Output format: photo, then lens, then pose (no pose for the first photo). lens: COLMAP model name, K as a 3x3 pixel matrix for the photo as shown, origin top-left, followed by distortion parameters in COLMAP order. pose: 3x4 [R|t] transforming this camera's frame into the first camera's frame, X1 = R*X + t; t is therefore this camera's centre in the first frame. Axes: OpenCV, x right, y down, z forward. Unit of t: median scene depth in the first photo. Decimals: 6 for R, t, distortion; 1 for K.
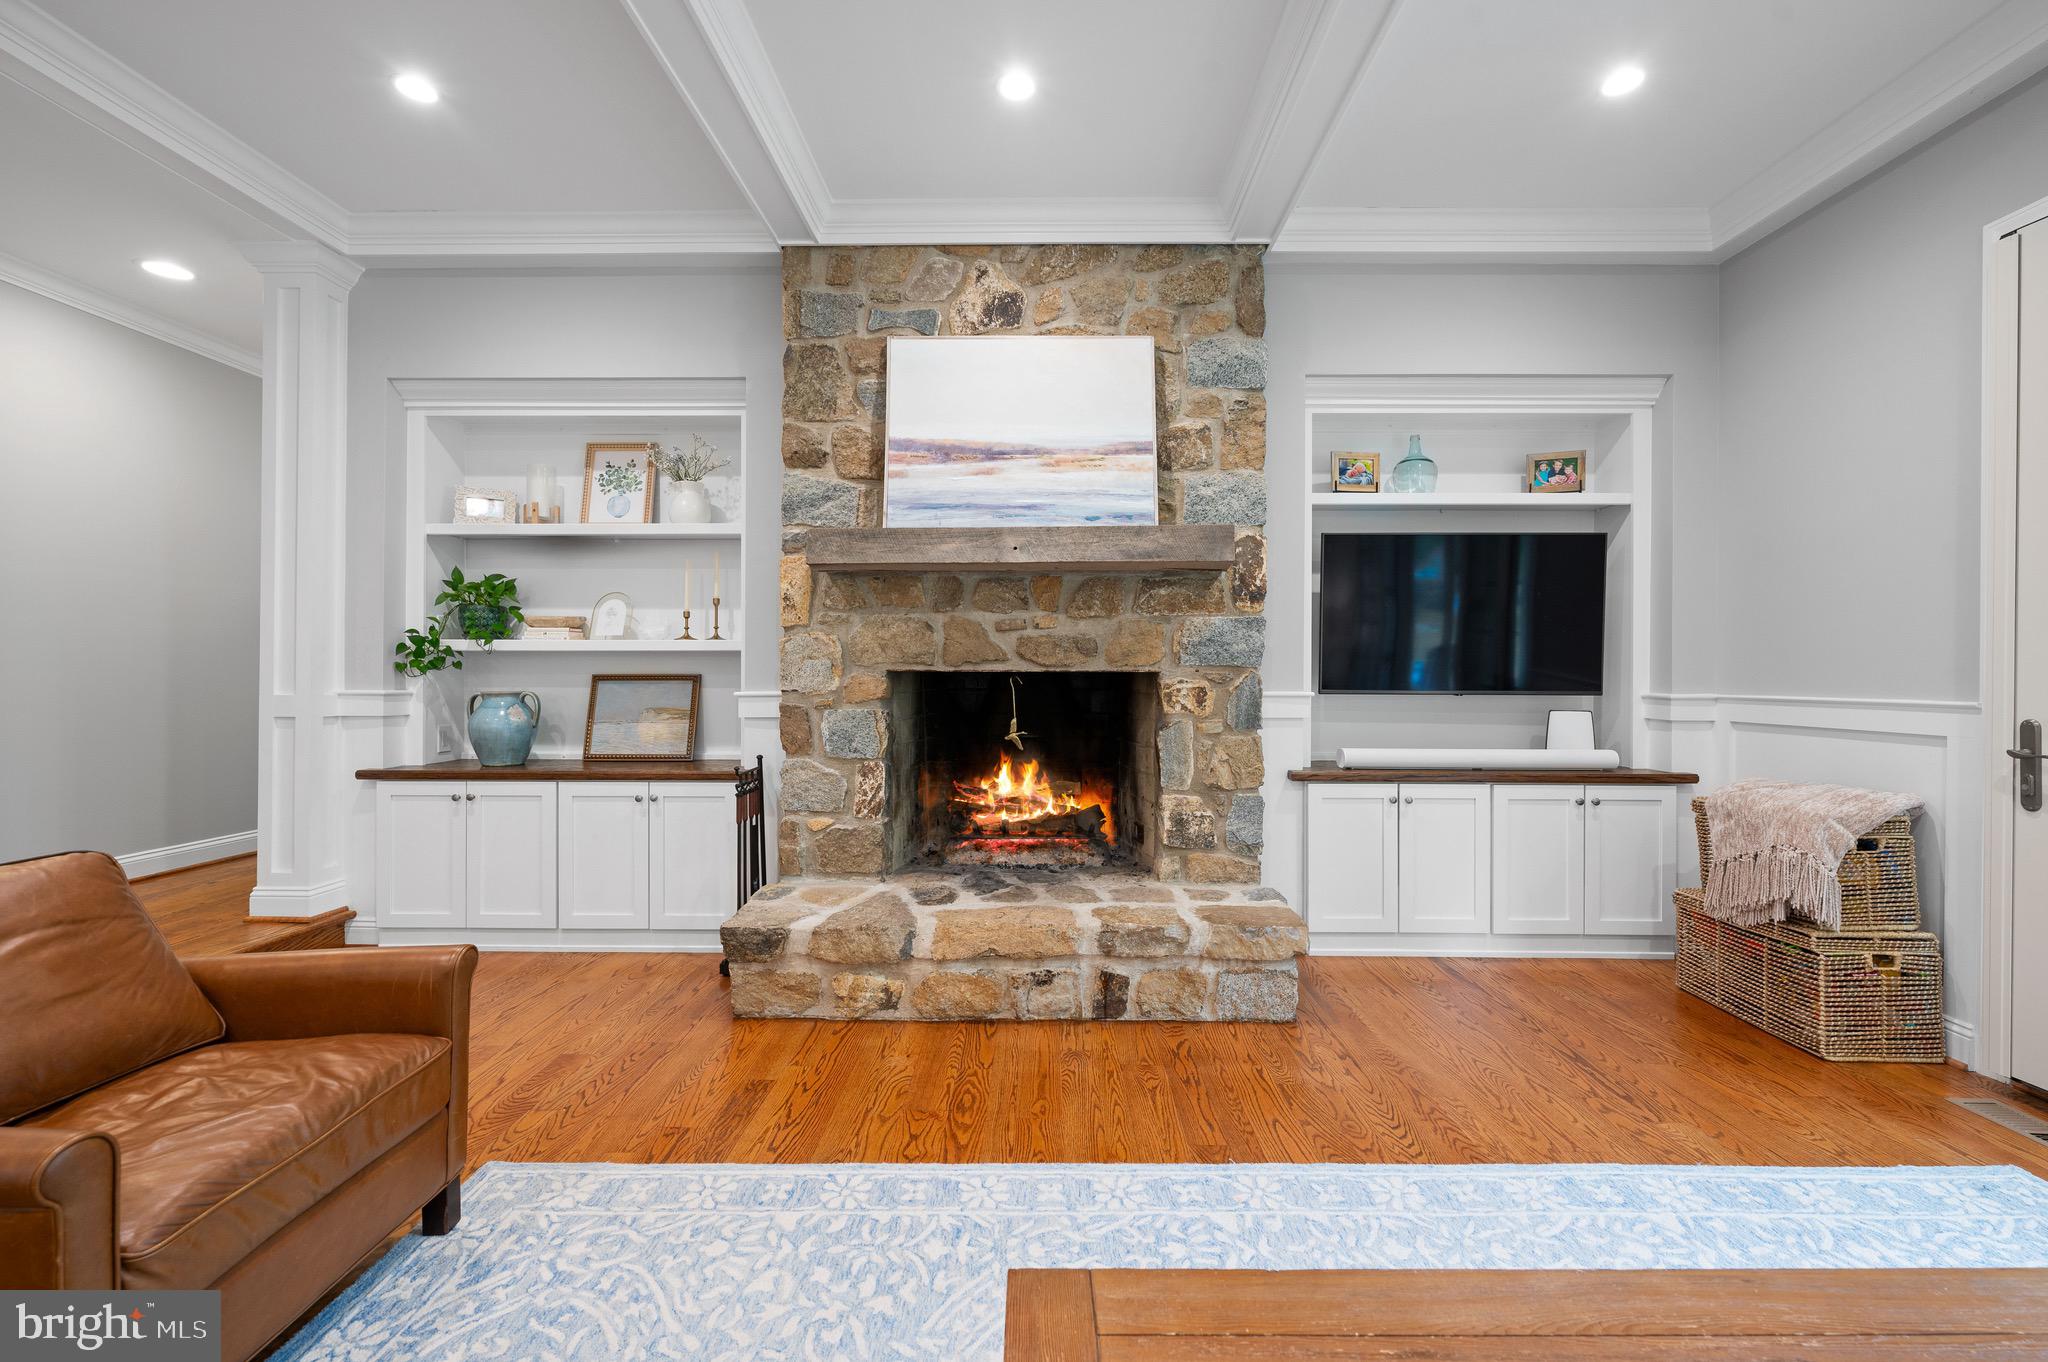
lens RADIAL K [[824.6, 0, 1037.6], [0, 824.6, 673.4], [0, 0, 1]] dist [-0.002705, 0.001164]
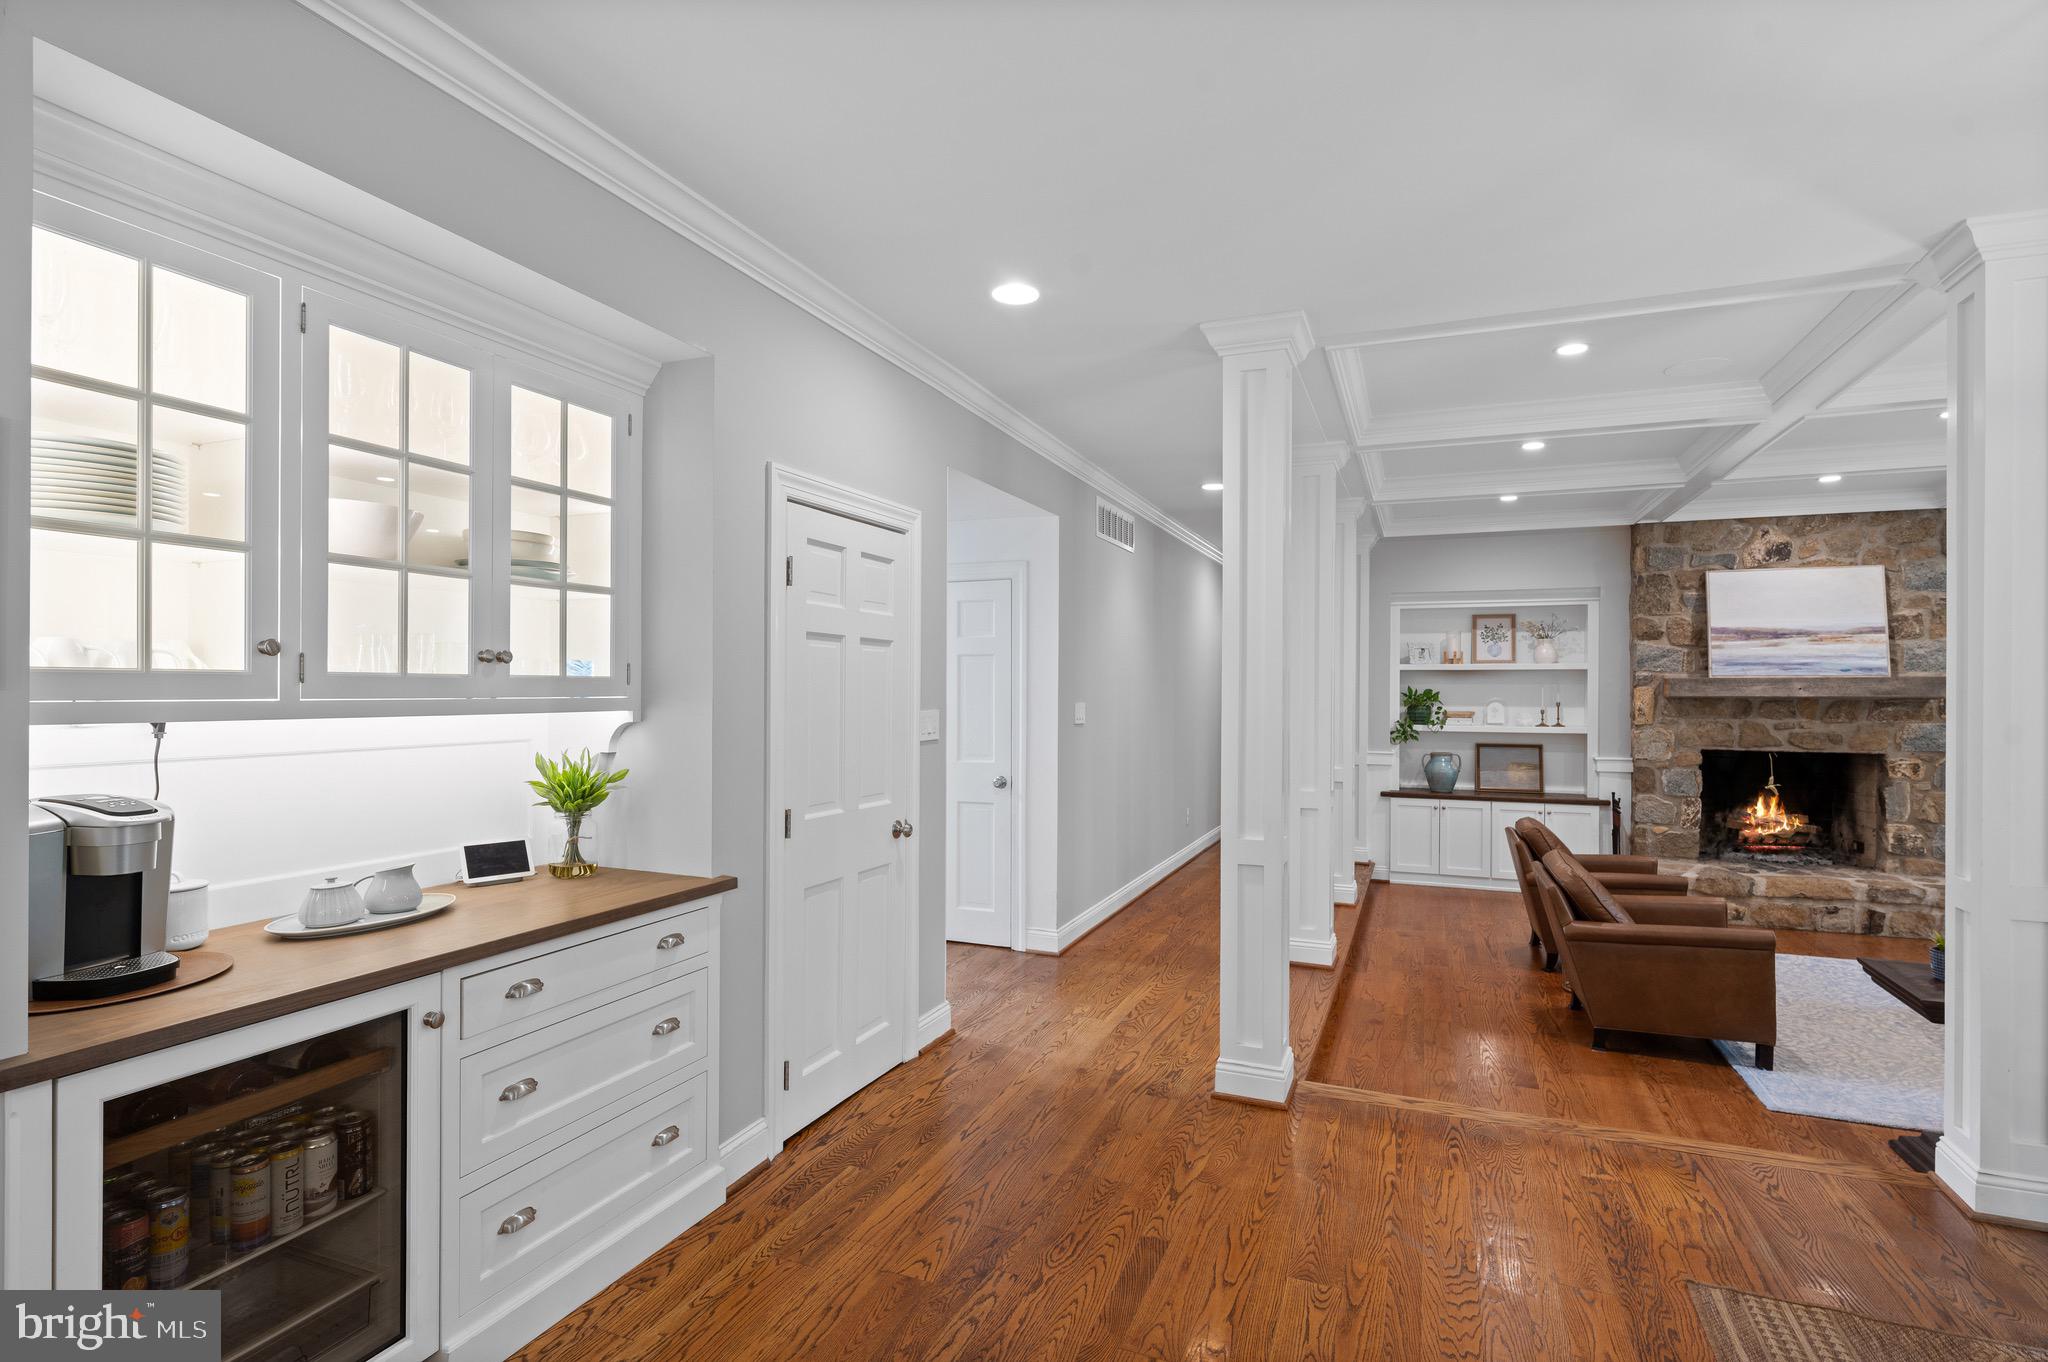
lens RADIAL K [[989.5, 0, 1029.5], [0, 989.5, 692.3], [0, 0, 1]] dist [-0.000434, -0.000387]
pose [[0.931890, 0.002879, -0.362730, -0.787189], [-0.001785, 0.999993, 0.003352, -0.137076], [0.362738, -0.002477, 0.931888, -1.625567]]
